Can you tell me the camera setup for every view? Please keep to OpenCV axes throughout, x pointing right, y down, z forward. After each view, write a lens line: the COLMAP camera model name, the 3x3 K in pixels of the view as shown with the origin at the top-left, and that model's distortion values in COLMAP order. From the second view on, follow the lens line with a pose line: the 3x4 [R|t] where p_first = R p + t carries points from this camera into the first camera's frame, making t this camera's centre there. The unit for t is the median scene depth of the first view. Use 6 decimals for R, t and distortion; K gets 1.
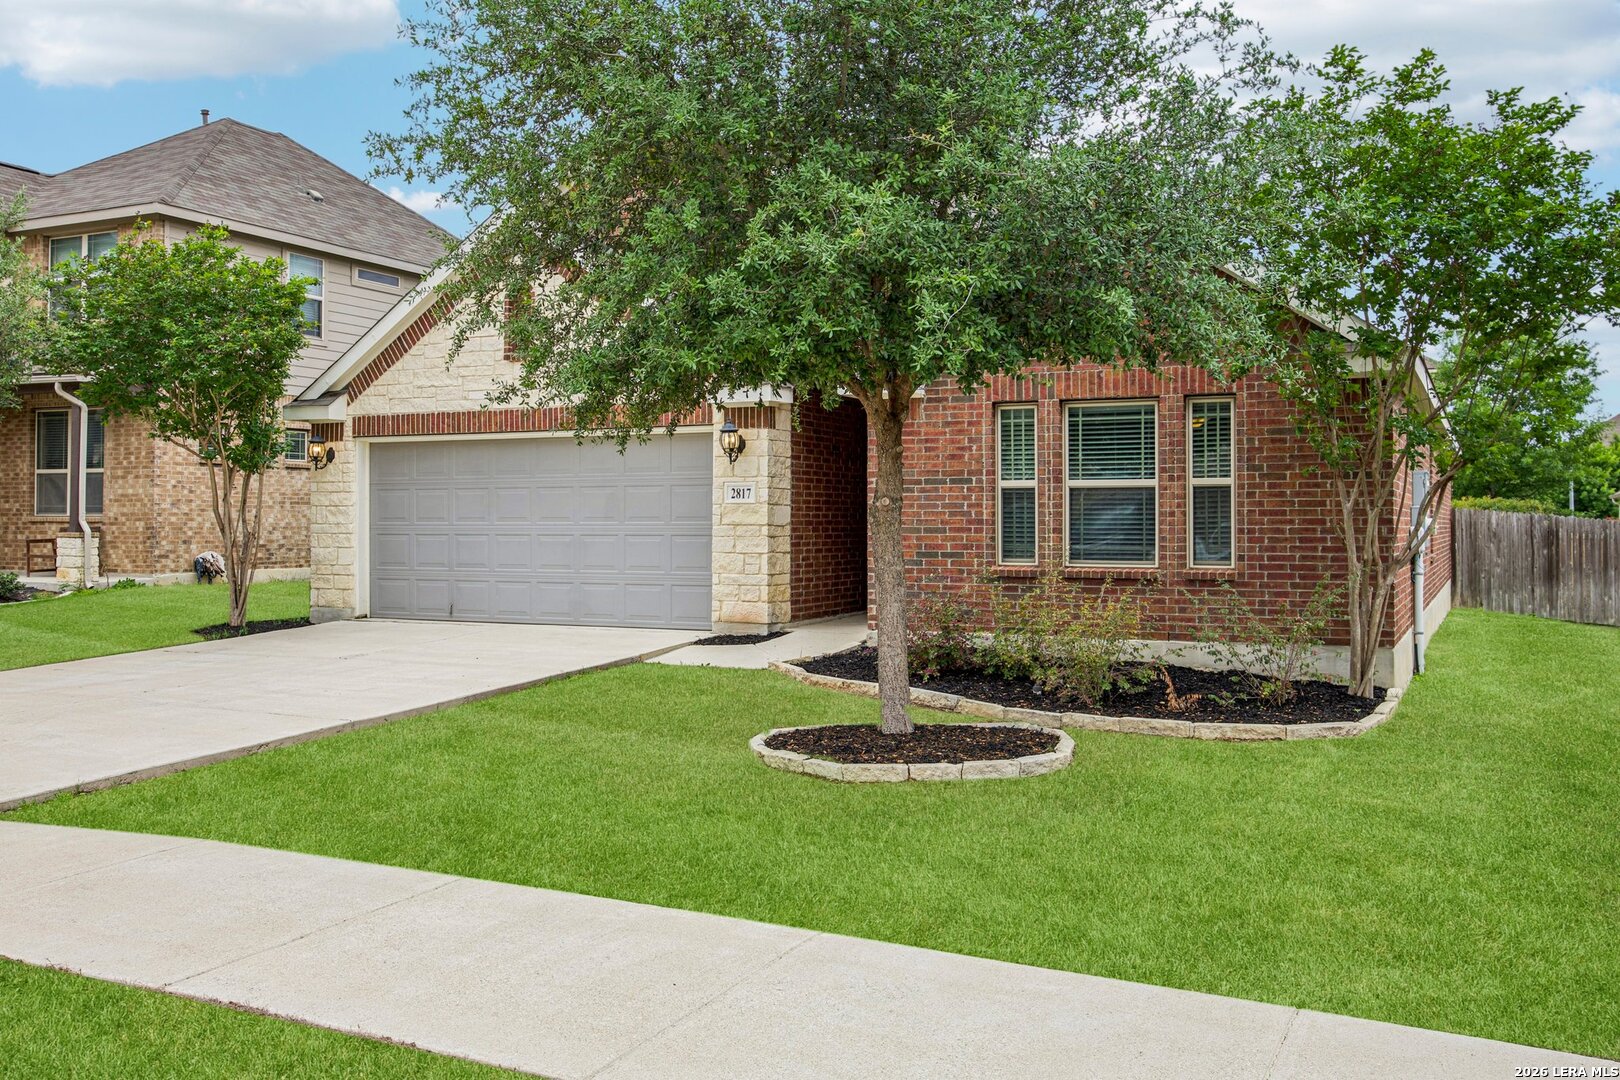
lens RADIAL K [[1444.9, 0, 809.2], [0, 1444.9, 528.1], [0, 0, 1]] dist [0.046552, 0.005954]
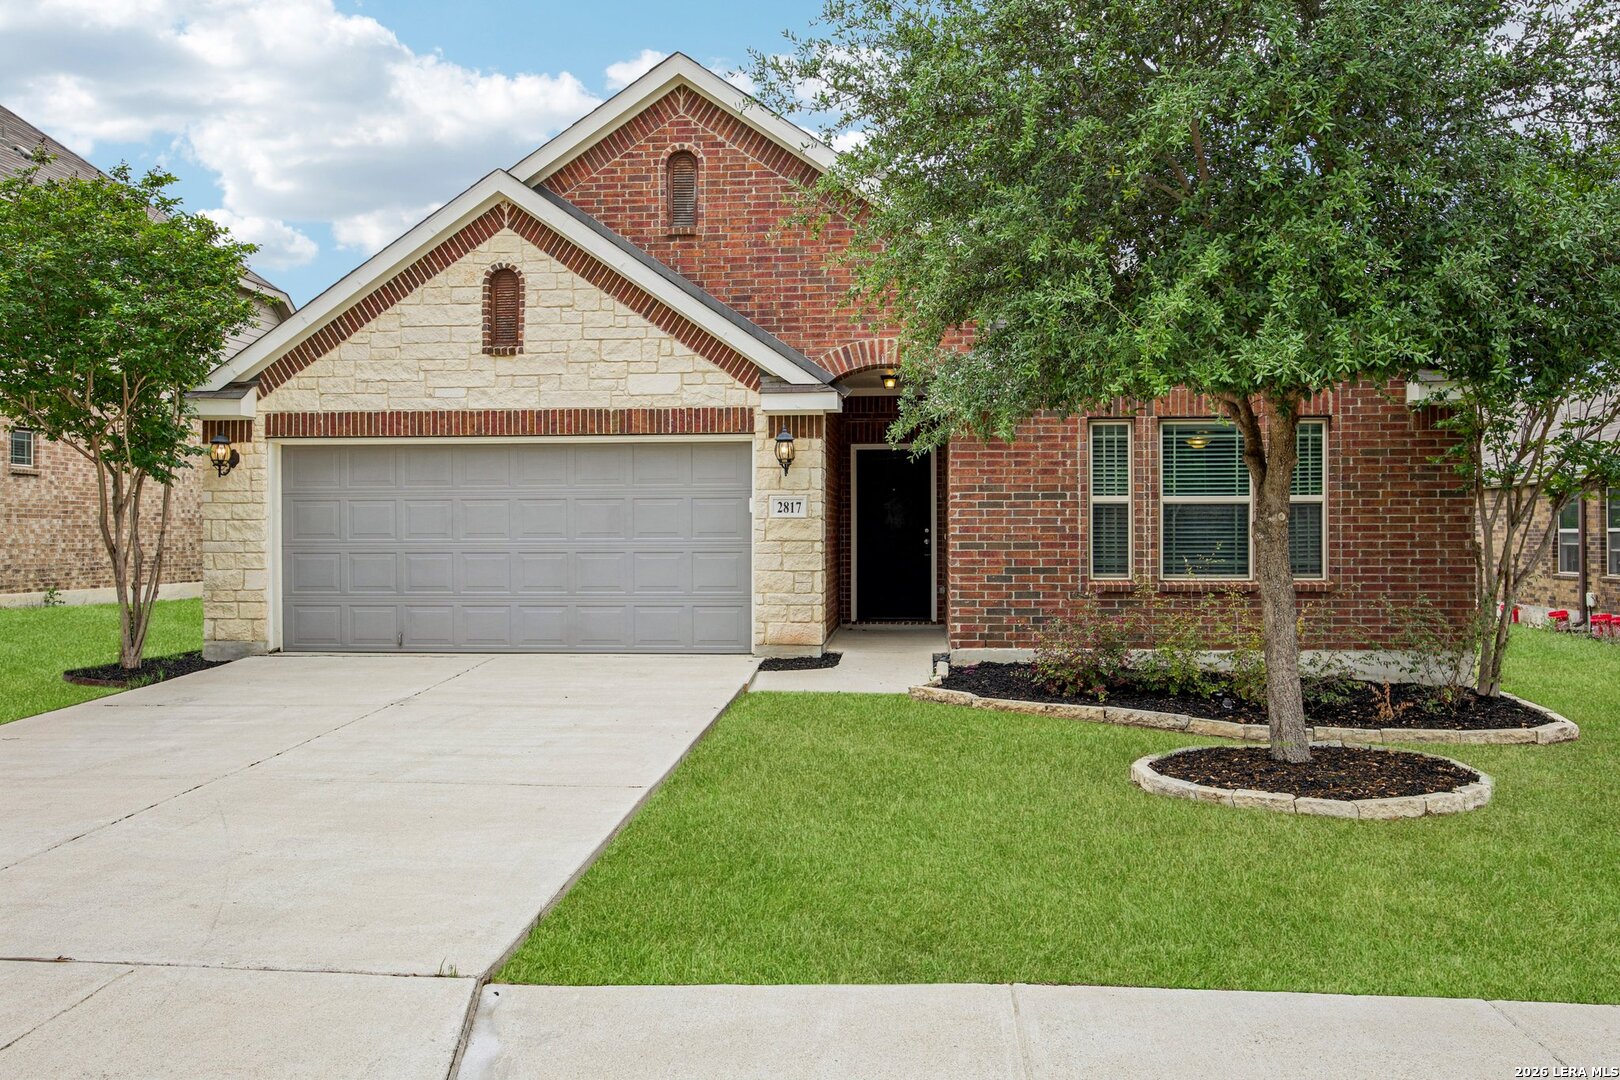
lens RADIAL K [[1324.4, 0, 810.1], [0, 1324.4, 554.5], [0, 0, 1]] dist [0.014975, 0.002708]
pose [[0.931273, -0.007222, 0.364250, -0.377508], [0.003570, 0.999936, 0.010699, -0.002694], [-0.364304, -0.008663, 0.931240, 0.211131]]
